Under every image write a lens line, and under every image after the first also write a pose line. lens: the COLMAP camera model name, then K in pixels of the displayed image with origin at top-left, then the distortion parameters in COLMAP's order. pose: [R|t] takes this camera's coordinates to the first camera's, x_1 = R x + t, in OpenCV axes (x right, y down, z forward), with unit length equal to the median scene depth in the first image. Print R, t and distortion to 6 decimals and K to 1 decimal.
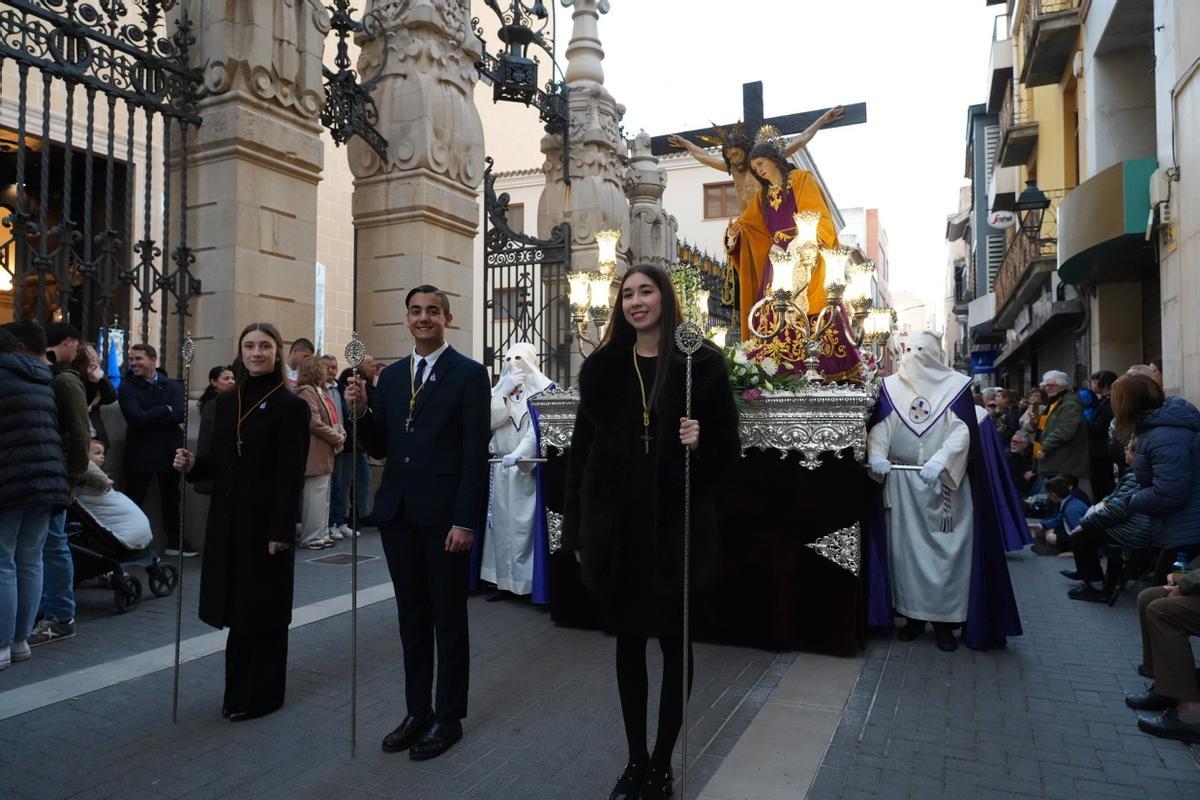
lens RADIAL K [[809.6, 0, 600.0], [0, 809.6, 400.0], [0, 0, 1]] dist [-0.011982, -0.003871]
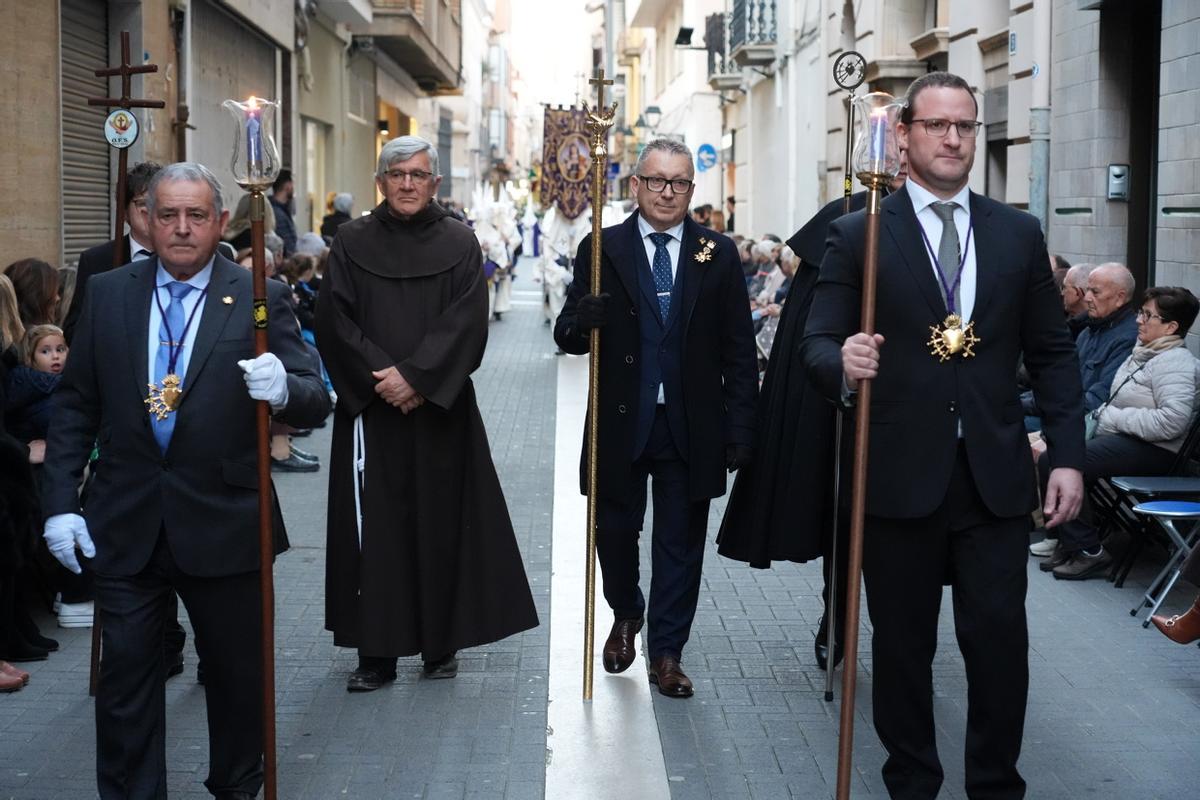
lens RADIAL K [[2179.9, 0, 659.5], [0, 2179.9, 398.5], [0, 0, 1]] dist [-0.038045, 0.178181]
pose [[0.901991, -0.031118, 0.430633, -1.758521], [-0.017525, 0.993938, 0.108532, -0.120912], [-0.431400, -0.105442, 0.895978, -3.991125]]
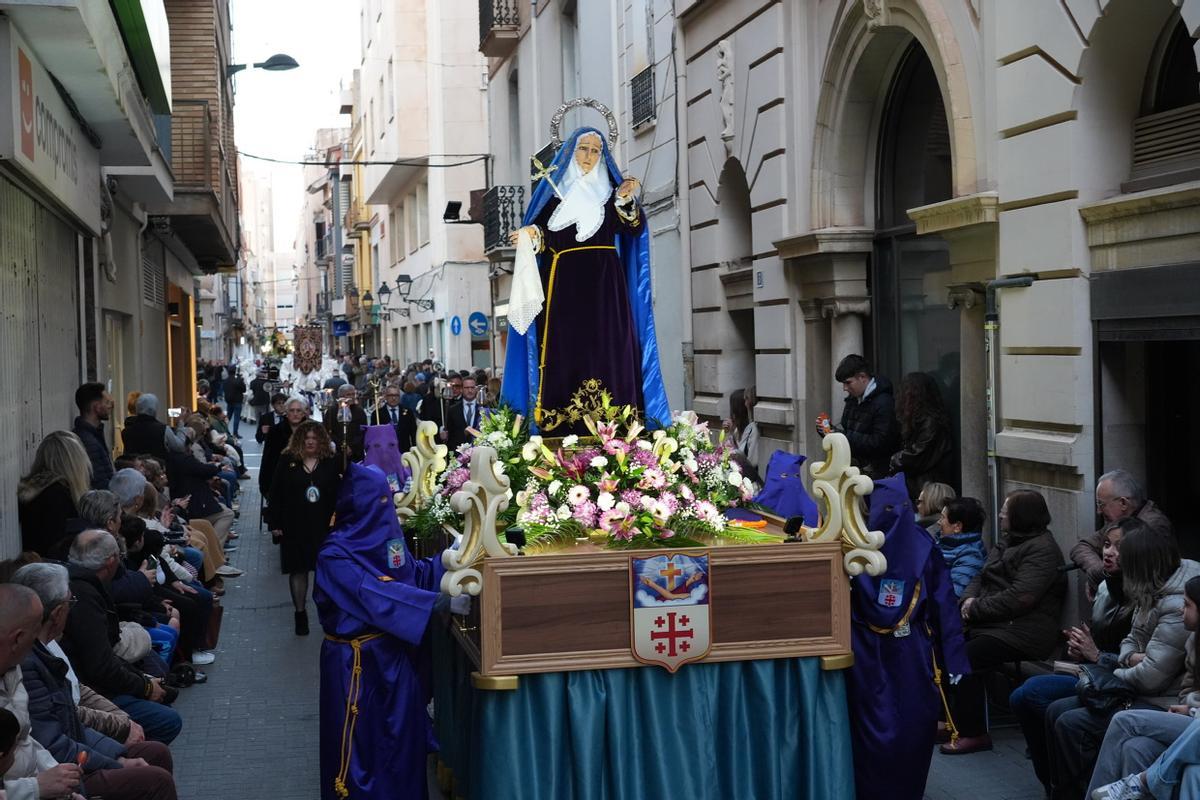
lens RADIAL K [[1736.8, 0, 632.3], [0, 1736.8, 396.3], [0, 0, 1]] dist [-0.010572, -0.009346]
pose [[0.821596, -0.036513, 0.568899, -1.653154], [0.009411, 0.998679, 0.050505, -0.146192], [-0.569992, -0.036141, 0.820855, -3.525581]]
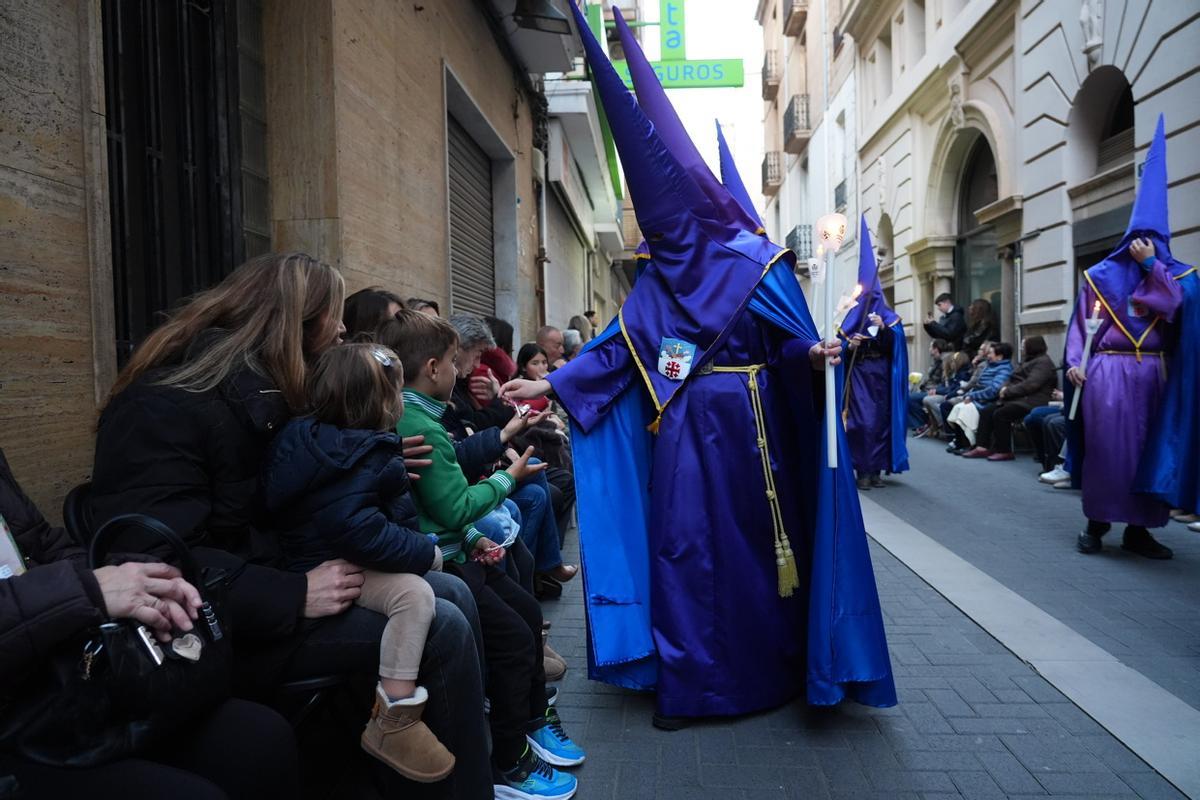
lens RADIAL K [[801.6, 0, 610.4], [0, 801.6, 395.8], [0, 0, 1]] dist [-0.006465, -0.006451]
pose [[0.944109, -0.033389, 0.327937, -1.664277], [0.012847, 0.997828, 0.064608, -0.075445], [-0.329382, -0.056784, 0.942488, -3.541692]]
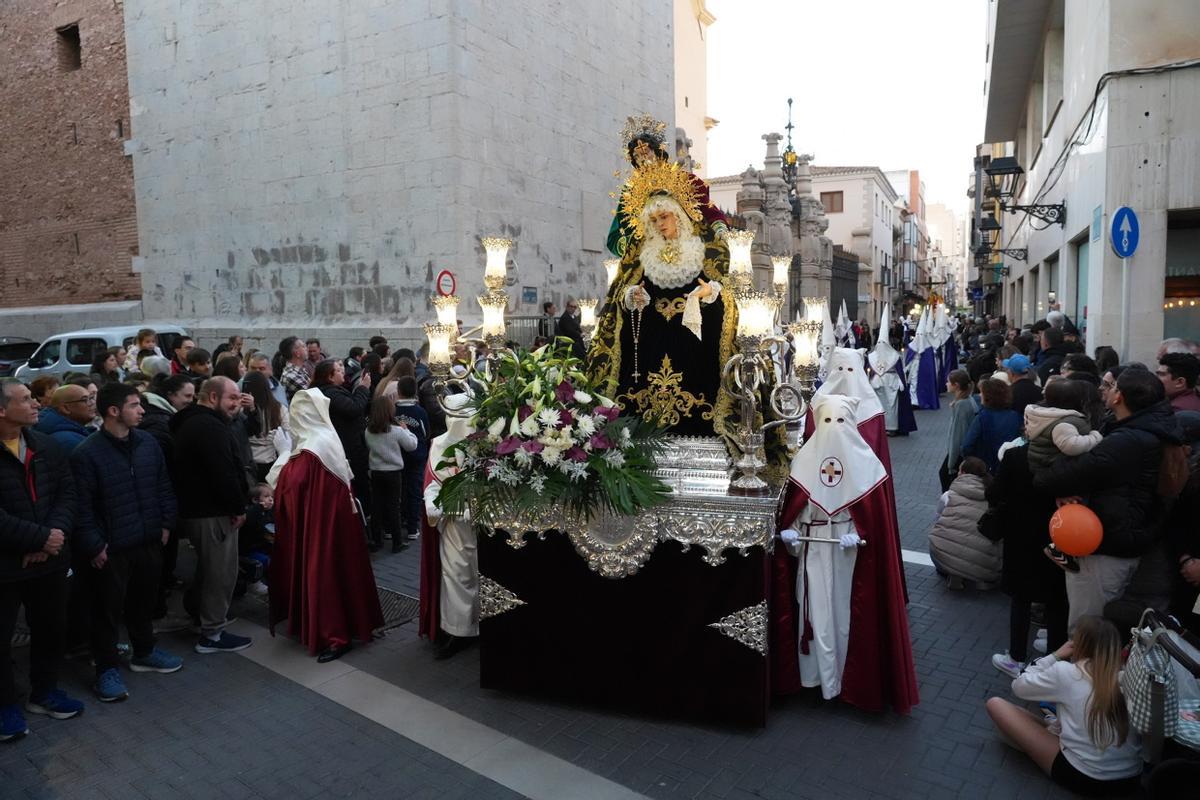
lens RADIAL K [[801.6, 0, 610.4], [0, 801.6, 395.8], [0, 0, 1]] dist [-0.006465, -0.006451]
pose [[0.999551, -0.016949, -0.024714, -0.569079], [0.019698, 0.993101, 0.115599, -0.081714], [0.022584, -0.116034, 0.992988, -1.516687]]
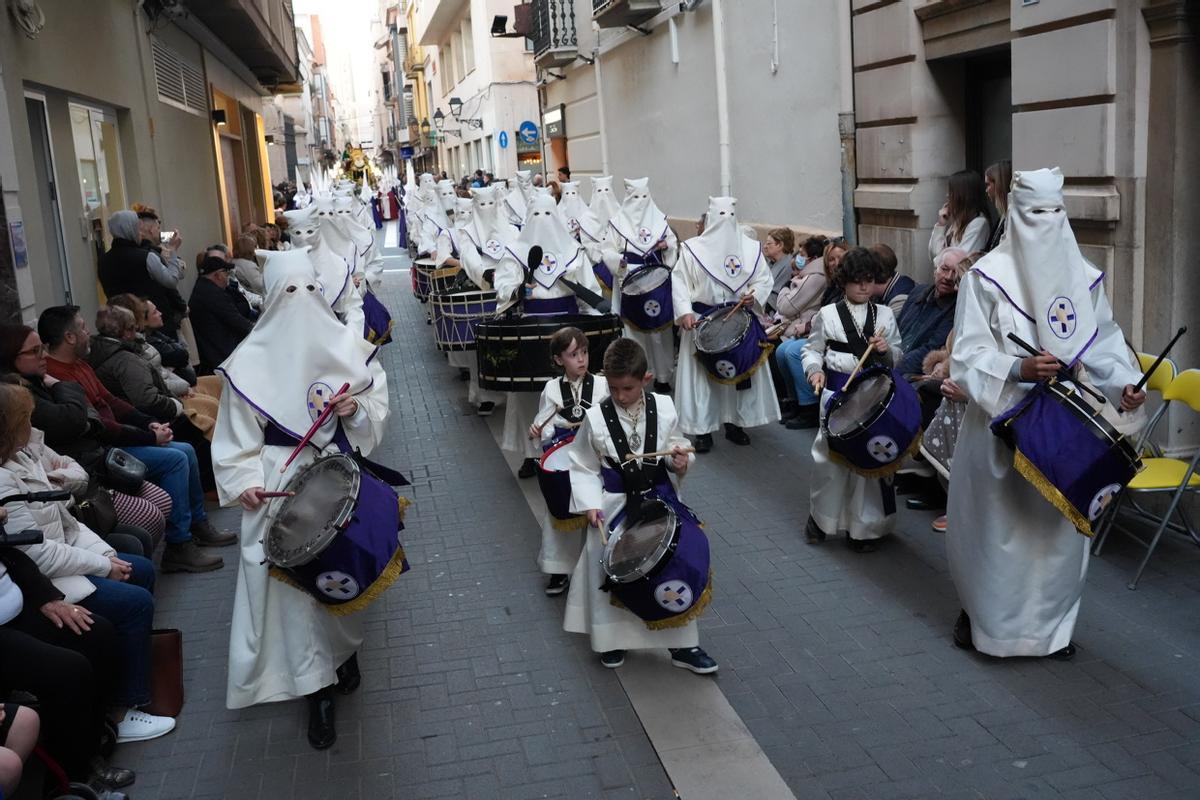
lens RADIAL K [[1193.5, 0, 609.3], [0, 1193.5, 400.0], [0, 0, 1]] dist [-0.004569, -0.002508]
pose [[0.822010, -0.160804, 0.546299, -1.408959], [0.047491, 0.975320, 0.215628, -0.116867], [-0.567490, -0.151304, 0.809359, -3.024795]]
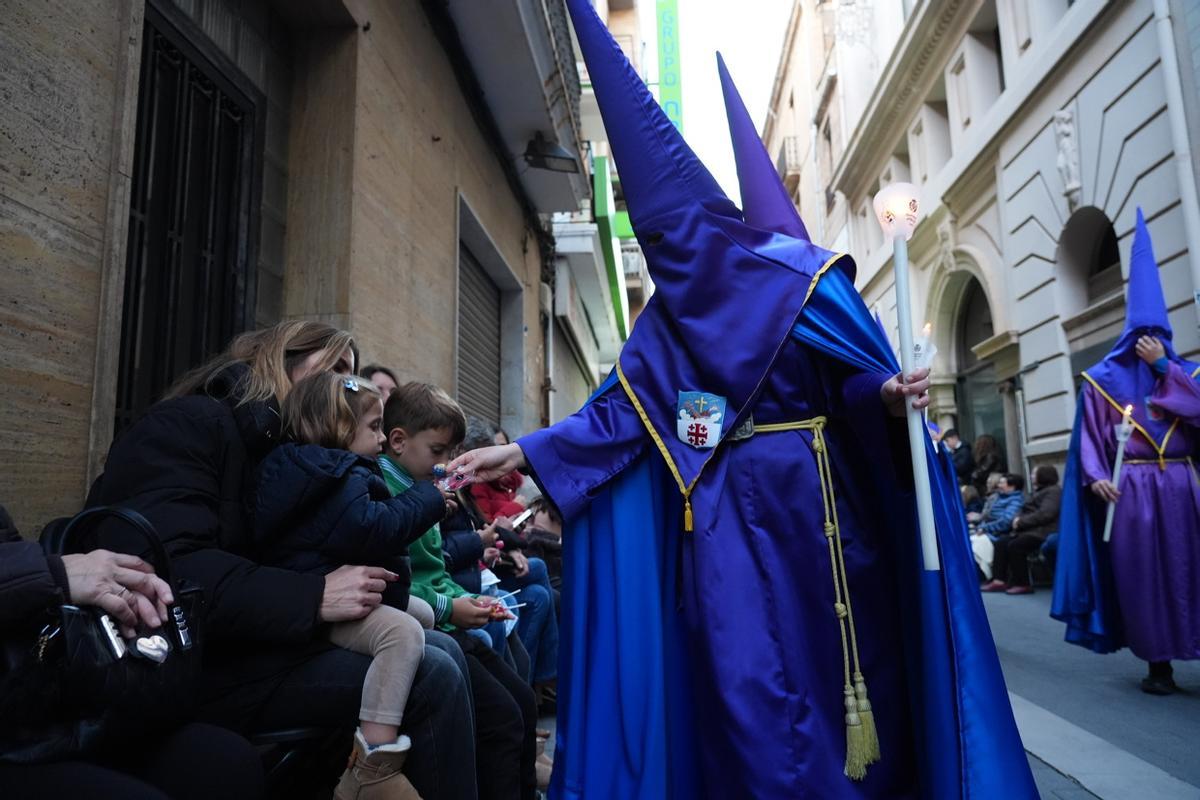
lens RADIAL K [[801.6, 0, 610.4], [0, 801.6, 395.8], [0, 0, 1]] dist [-0.006465, -0.006451]
pose [[0.946179, 0.029481, 0.322298, -1.663425], [0.010609, 0.992482, -0.121931, -0.060397], [-0.323470, 0.118788, 0.938753, -3.539354]]
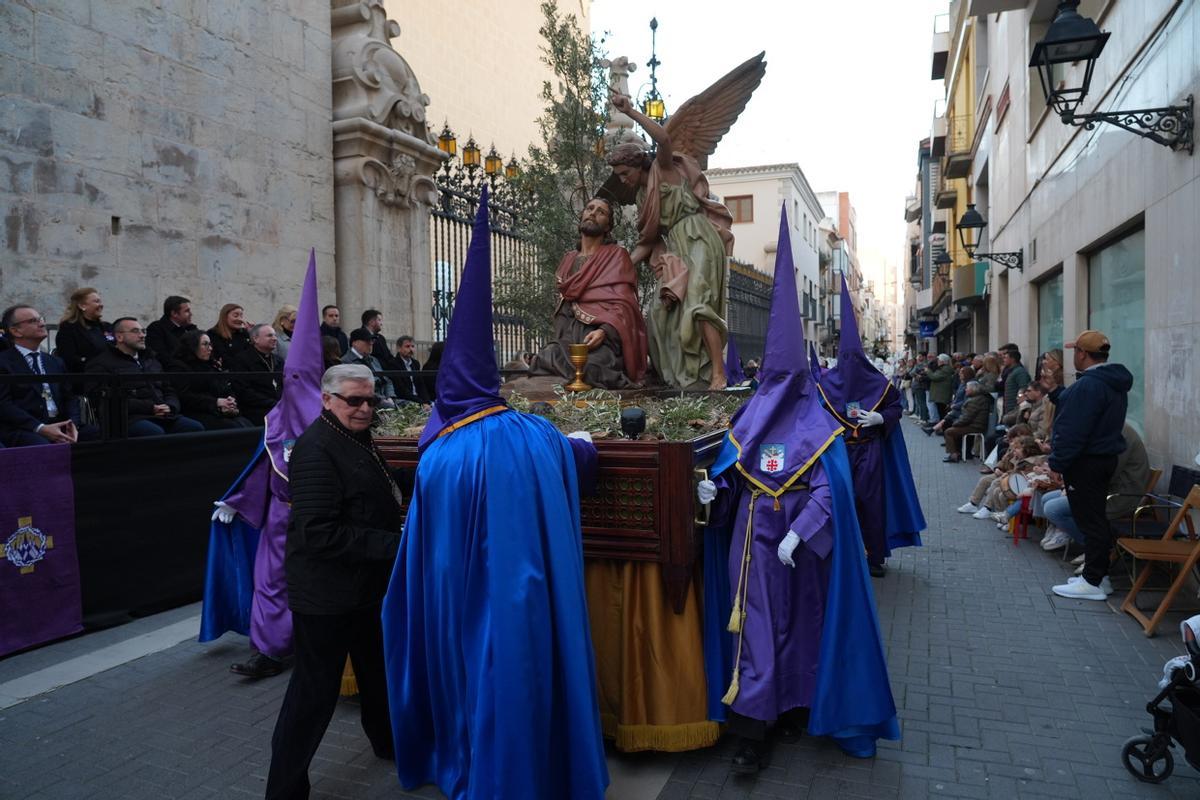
lens RADIAL K [[801.6, 0, 610.4], [0, 801.6, 395.8], [0, 0, 1]] dist [-0.006465, -0.006451]
pose [[0.998614, -0.015200, 0.050391, -0.258790], [0.012228, 0.998196, 0.058786, -0.038571], [-0.051194, -0.058088, 0.996998, -0.642452]]
